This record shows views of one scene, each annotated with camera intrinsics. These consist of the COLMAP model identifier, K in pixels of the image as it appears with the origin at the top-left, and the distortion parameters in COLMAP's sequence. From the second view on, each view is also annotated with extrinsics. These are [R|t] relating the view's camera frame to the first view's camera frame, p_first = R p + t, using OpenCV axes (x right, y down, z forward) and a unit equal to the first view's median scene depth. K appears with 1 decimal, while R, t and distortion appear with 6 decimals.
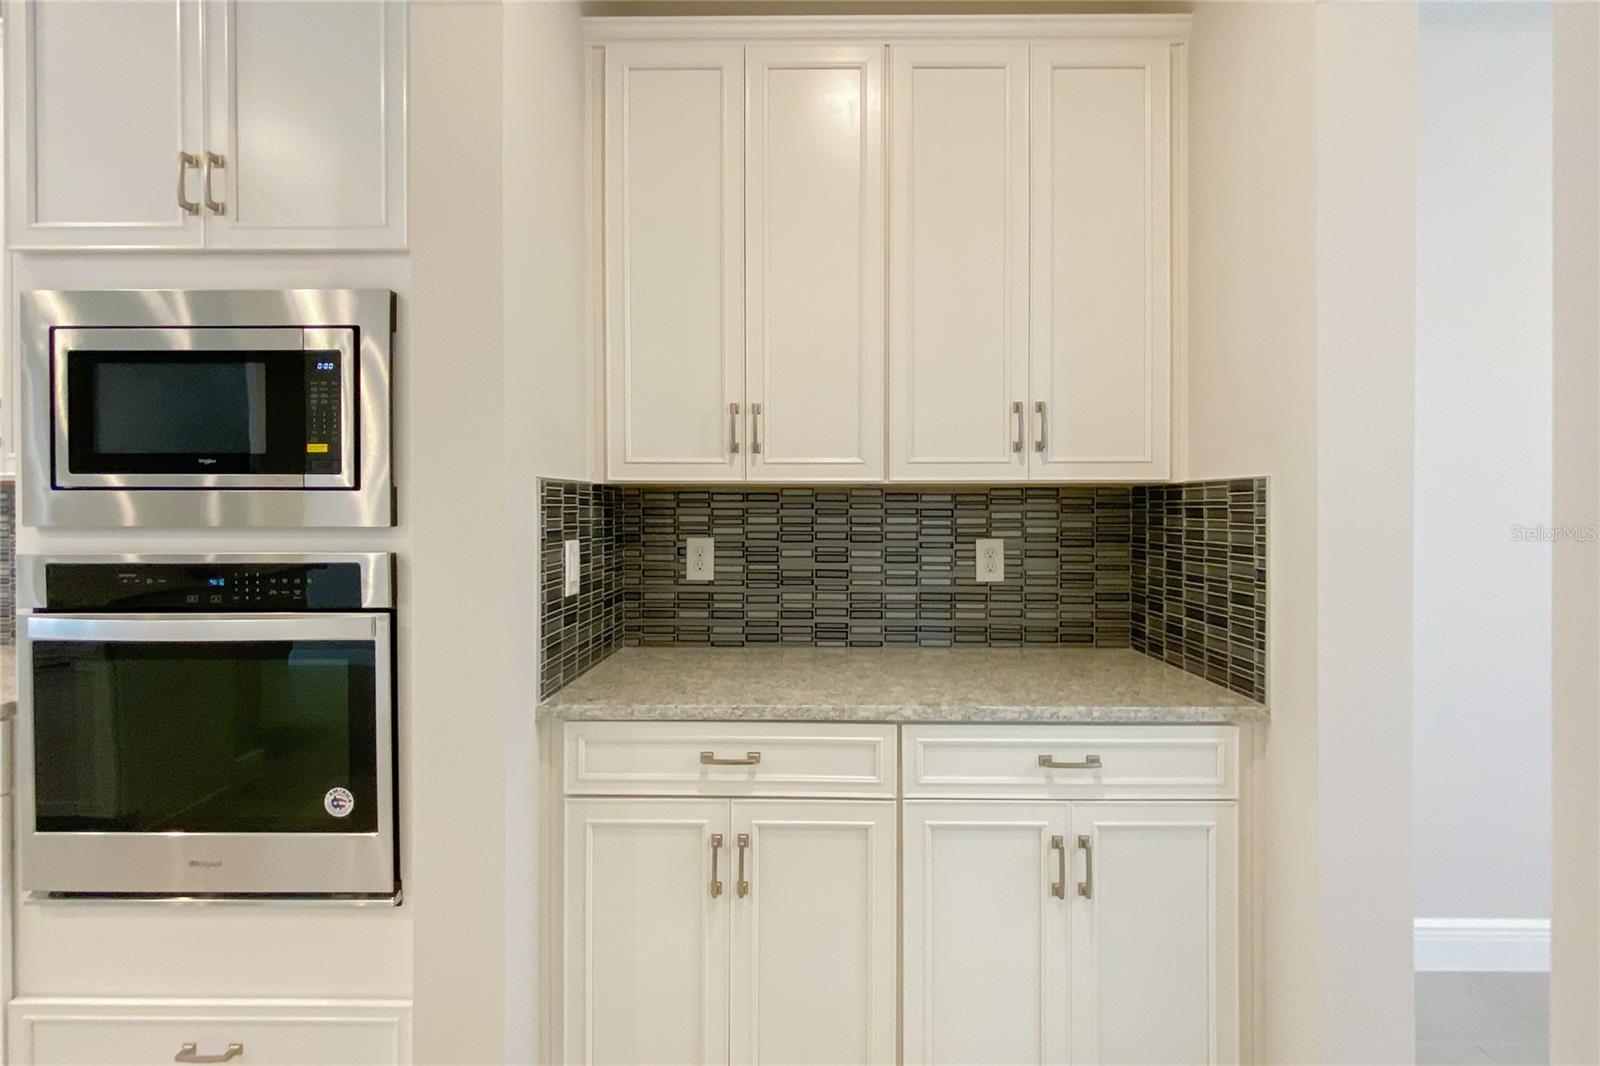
lens RADIAL K [[754.3, 0, 784.0], [0, 754.3, 520.8], [0, 0, 1]] dist [0.007146, -0.004340]
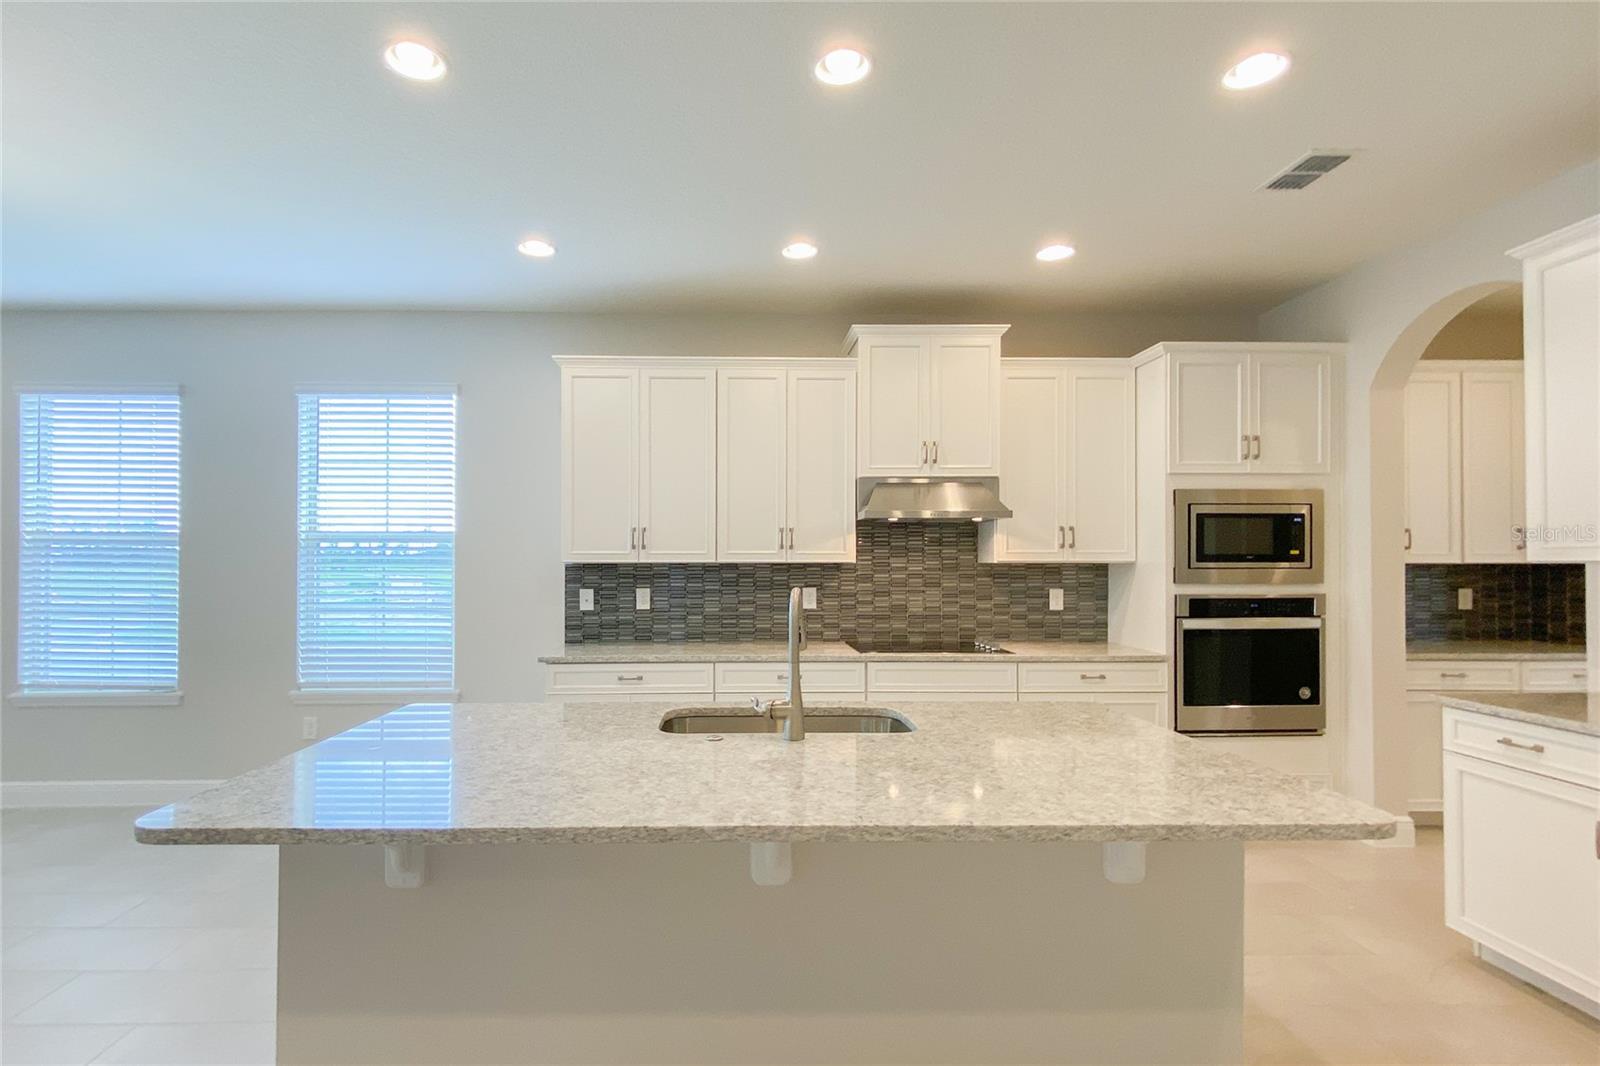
lens RADIAL K [[754.3, 0, 711.0], [0, 754.3, 558.2], [0, 0, 1]] dist [0.007146, -0.004340]
pose [[0.999841, -0.002320, 0.017672, -1.843641], [0.002777, 0.999661, -0.025875, -0.011240], [-0.017606, 0.025920, 0.999509, -1.051443]]
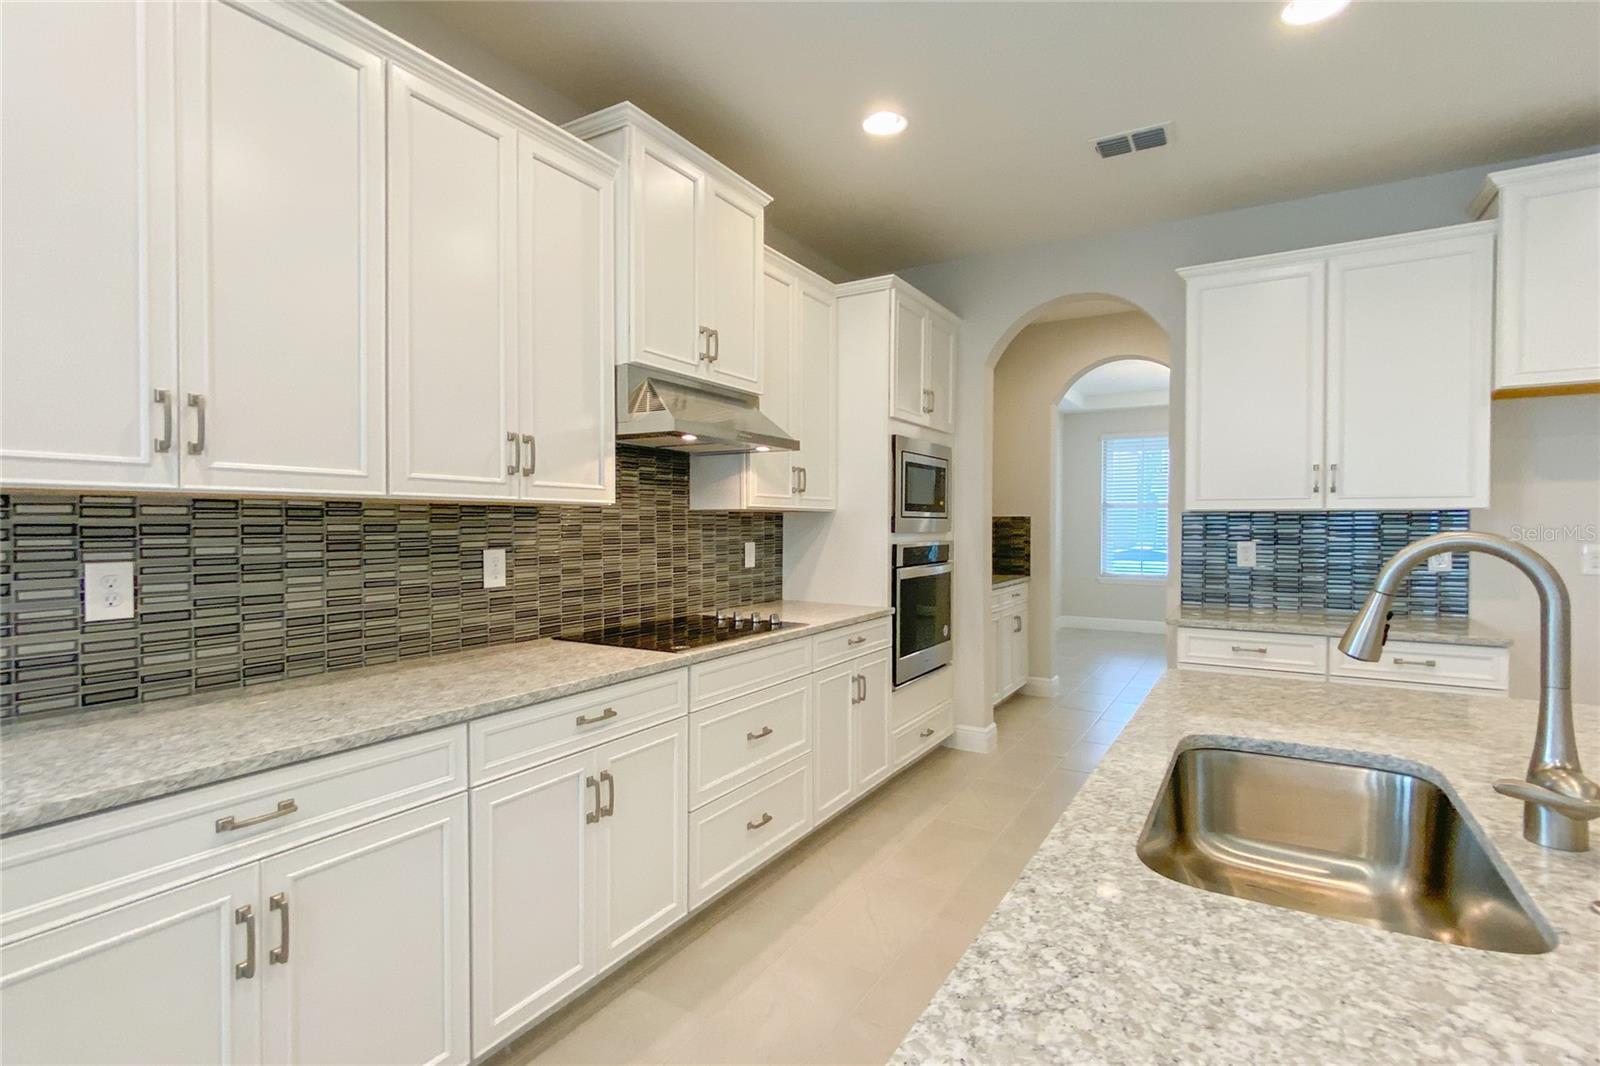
lens RADIAL K [[754.3, 0, 824.5], [0, 754.3, 535.0], [0, 0, 1]] dist [0.007146, -0.004340]
pose [[0.498365, -0.014561, 0.866845, -2.279064], [0.016239, 0.999840, 0.007459, -0.004716], [-0.866815, 0.010360, 0.498522, -0.002185]]
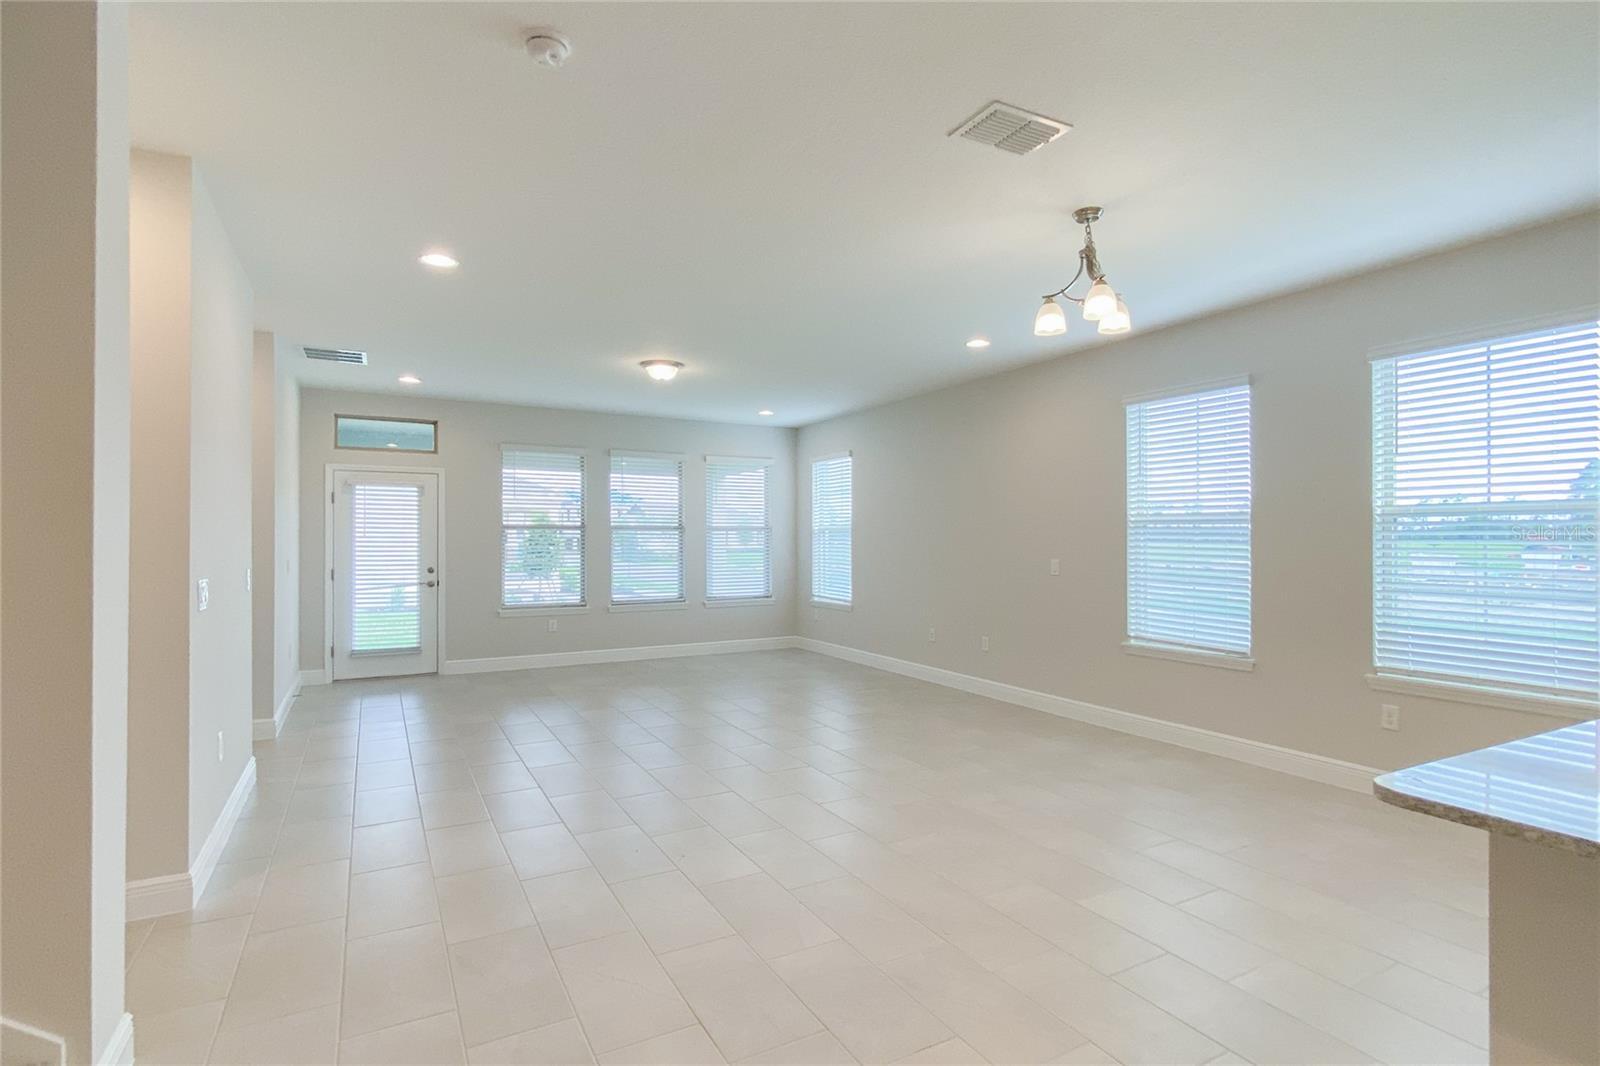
lens RADIAL K [[754.3, 0, 829.2], [0, 754.3, 537.5], [0, 0, 1]] dist [0.007146, -0.004340]
pose [[0.526910, -0.005968, -0.849900, -2.027039], [-0.014947, 0.999756, -0.016287, -0.006920], [0.849790, 0.021285, 0.526692, -1.207805]]
